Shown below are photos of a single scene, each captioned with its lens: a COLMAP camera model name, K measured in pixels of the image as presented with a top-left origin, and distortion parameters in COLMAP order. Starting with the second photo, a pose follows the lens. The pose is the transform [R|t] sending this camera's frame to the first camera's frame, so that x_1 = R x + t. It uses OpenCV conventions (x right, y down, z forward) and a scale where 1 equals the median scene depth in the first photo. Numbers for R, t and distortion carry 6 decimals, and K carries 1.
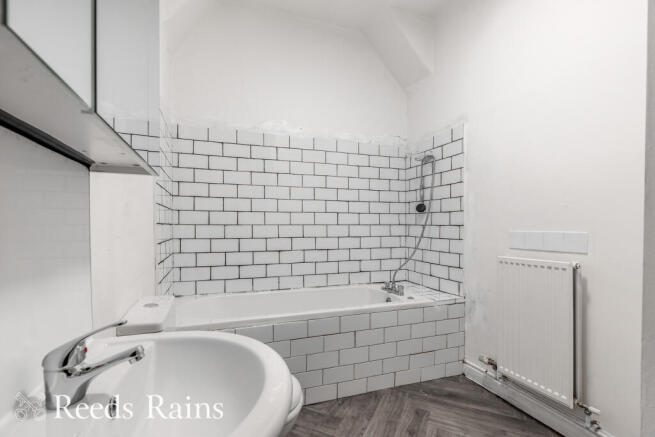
lens RADIAL K [[302.4, 0, 322.4], [0, 302.4, 225.2], [0, 0, 1]] dist [0.000105, 0.002333]
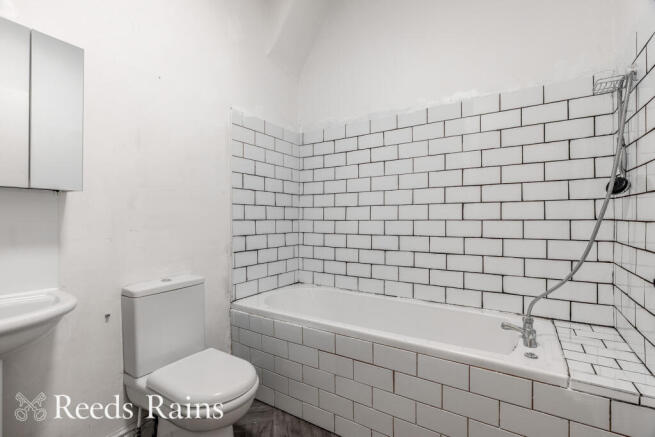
lens RADIAL K [[302.4, 0, 326.7], [0, 302.4, 216.5], [0, 0, 1]] dist [0.000105, 0.002333]
pose [[0.616171, -0.010516, -0.787542, 0.432814], [0.001556, 0.999925, -0.012134, -0.001489], [0.787611, 0.006251, 0.616141, 0.329131]]
